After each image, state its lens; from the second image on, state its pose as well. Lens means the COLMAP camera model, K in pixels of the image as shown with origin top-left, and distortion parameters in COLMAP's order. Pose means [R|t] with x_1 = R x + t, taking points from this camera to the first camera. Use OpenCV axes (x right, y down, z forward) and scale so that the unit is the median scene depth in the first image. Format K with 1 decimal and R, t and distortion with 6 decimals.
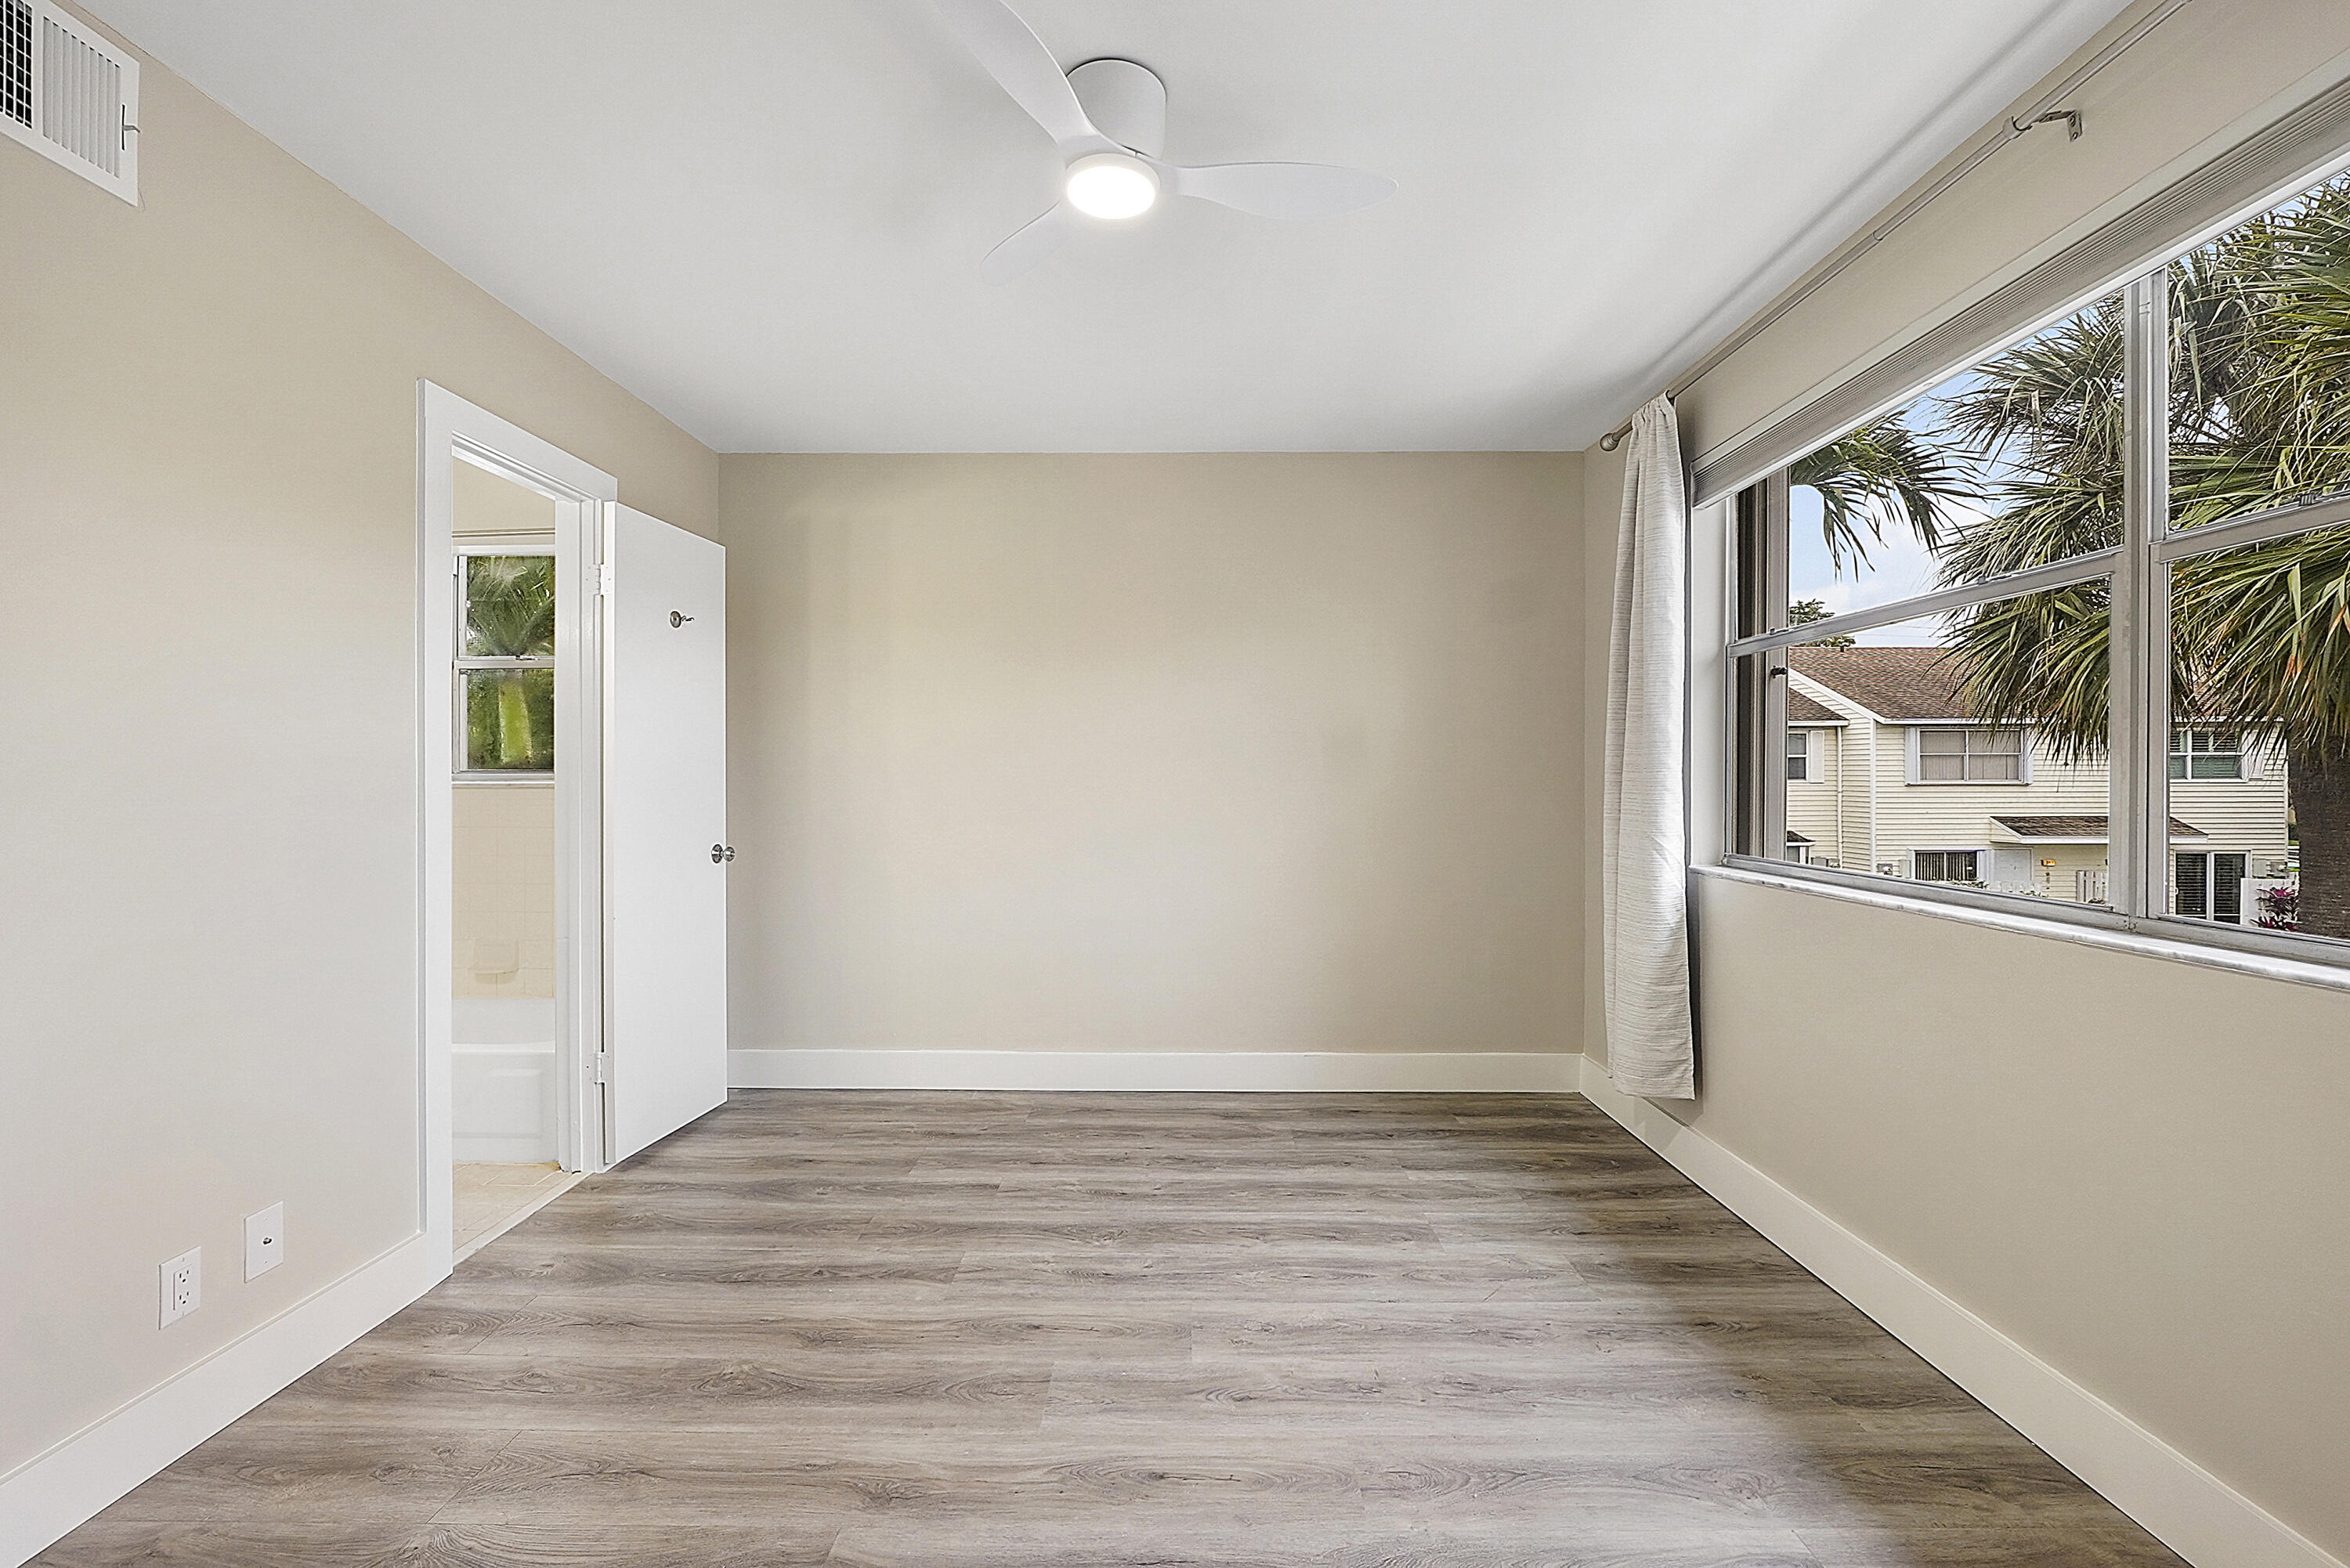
lens RADIAL K [[999.2, 0, 1171.6], [0, 999.2, 777.2], [0, 0, 1]] dist [-0.018783, 0.007123]
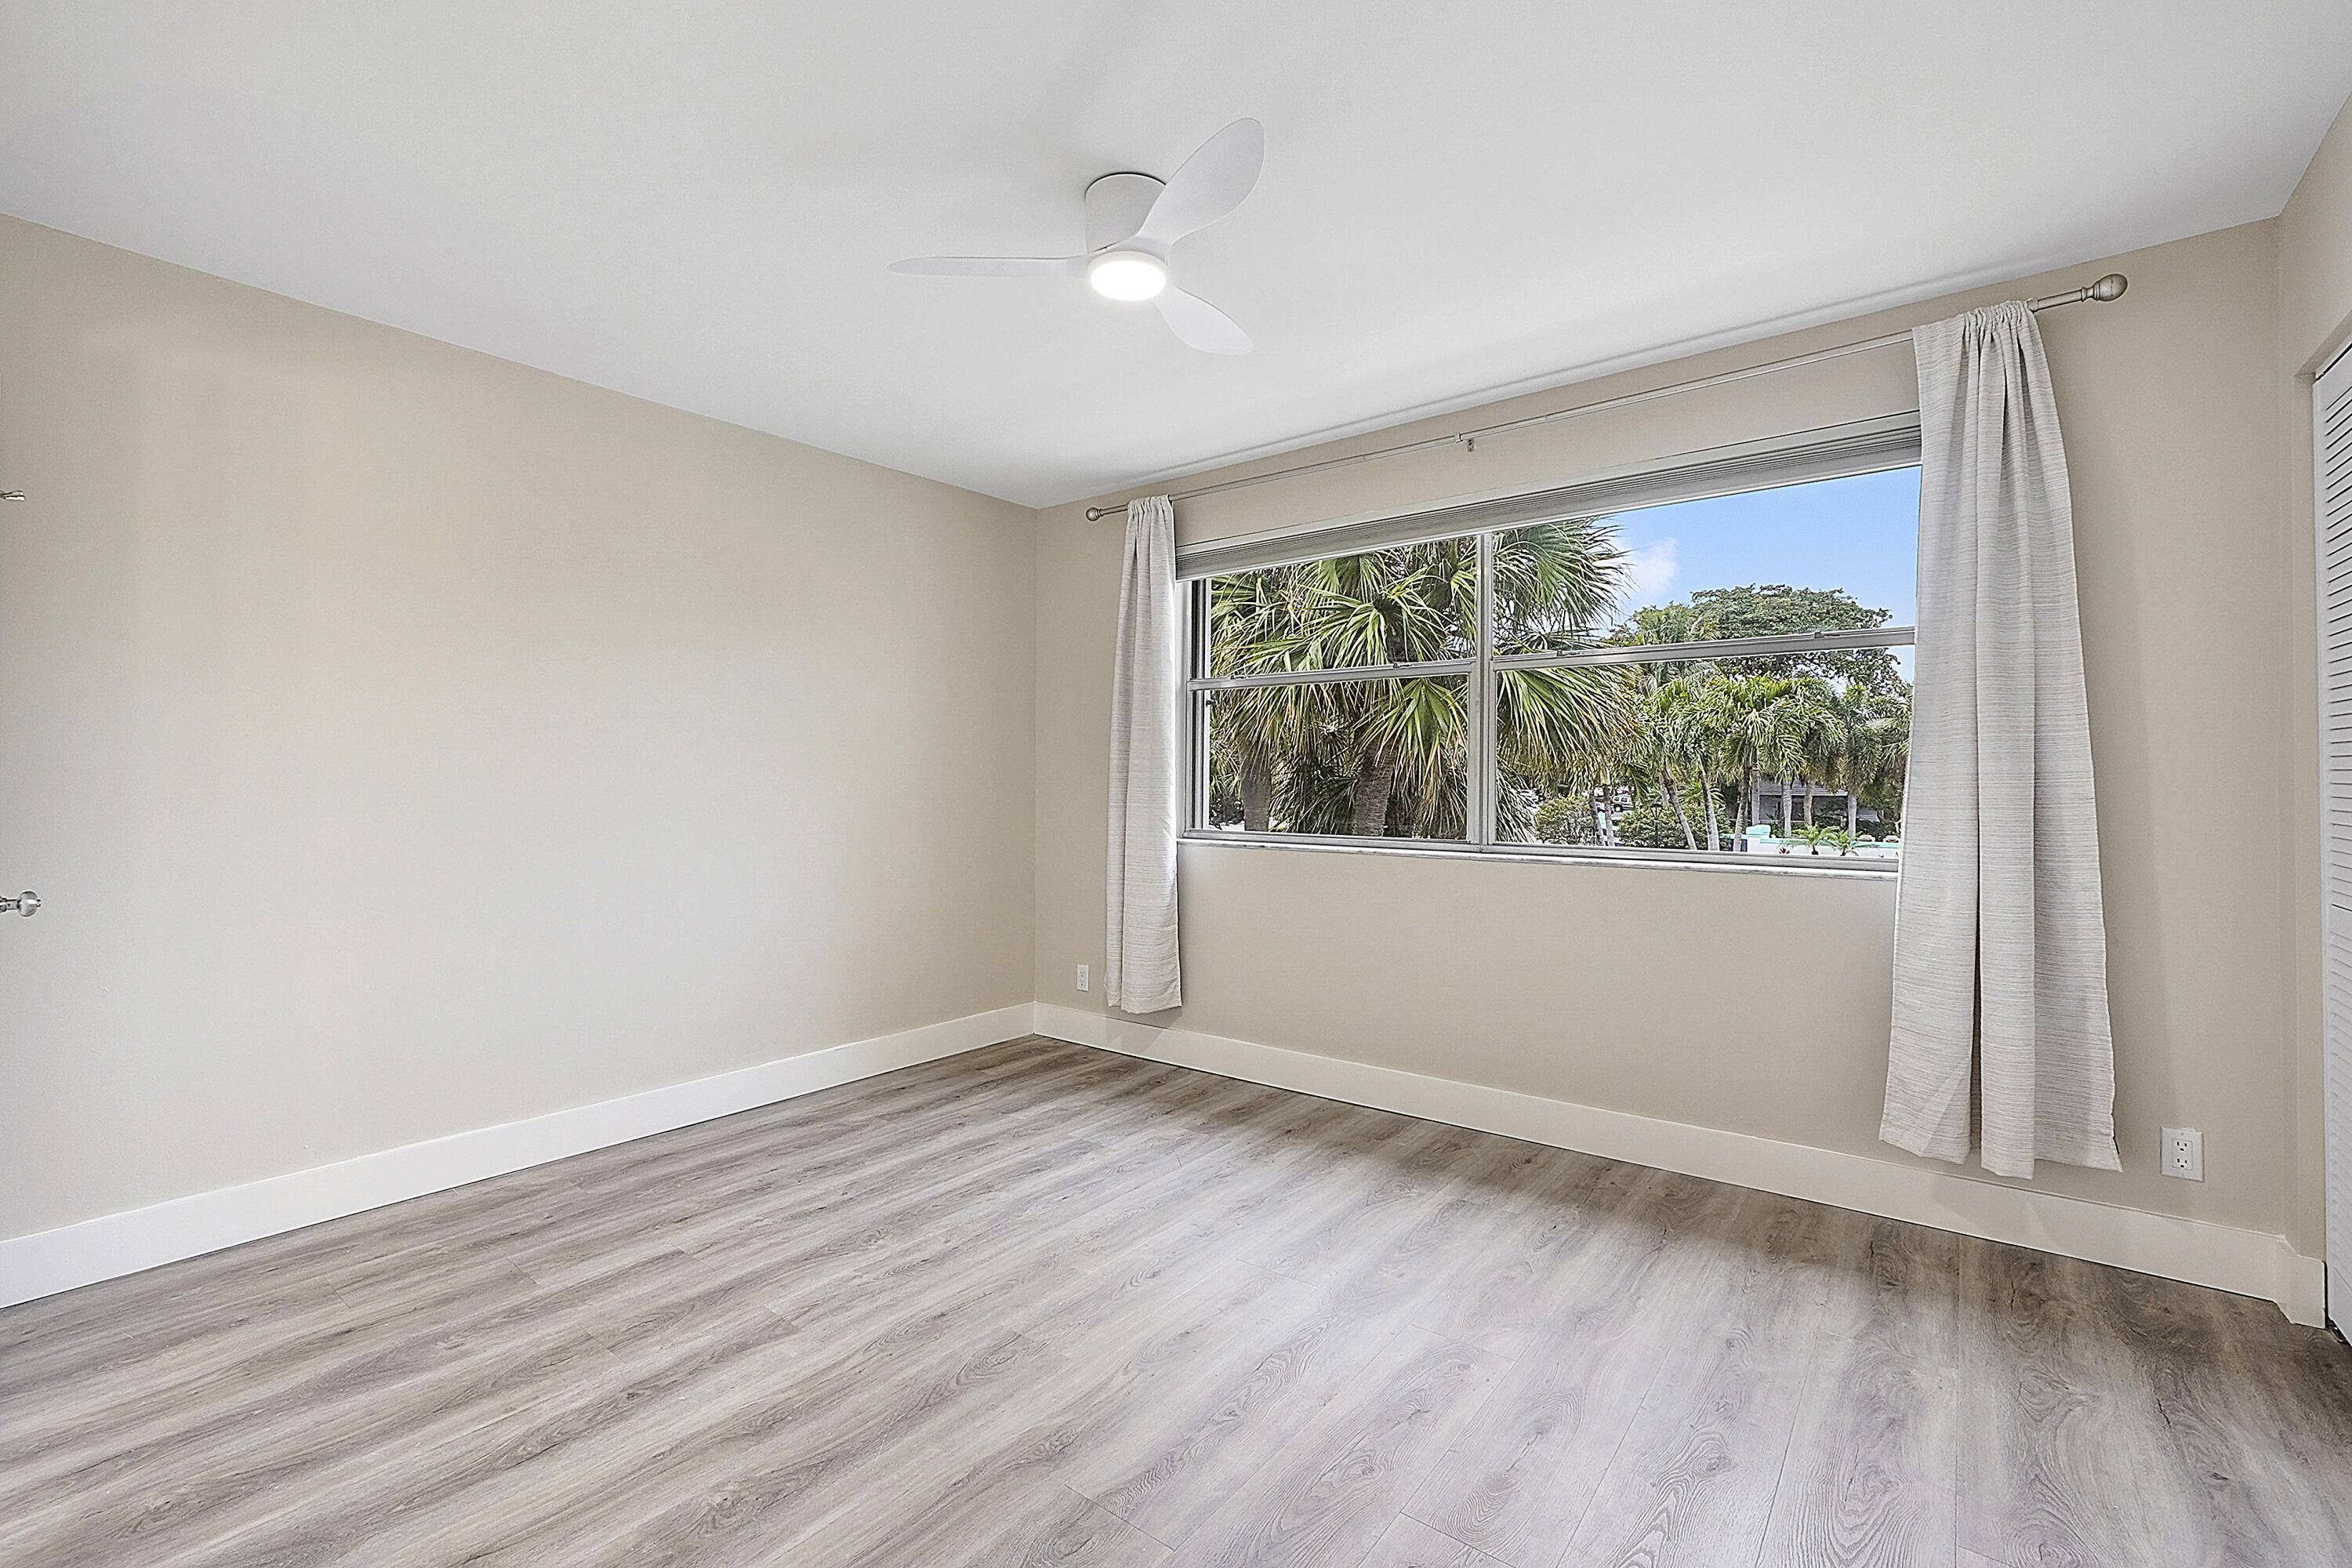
lens RADIAL K [[1000.2, 0, 1172.6], [0, 1000.2, 777.2], [0, 0, 1]] dist [-0.018783, 0.007123]
pose [[0.618650, 0.000528, 0.785666, -0.576914], [-0.000618, 1.000000, -0.000185, 0.002304], [-0.785666, -0.000371, 0.618651, 0.135869]]
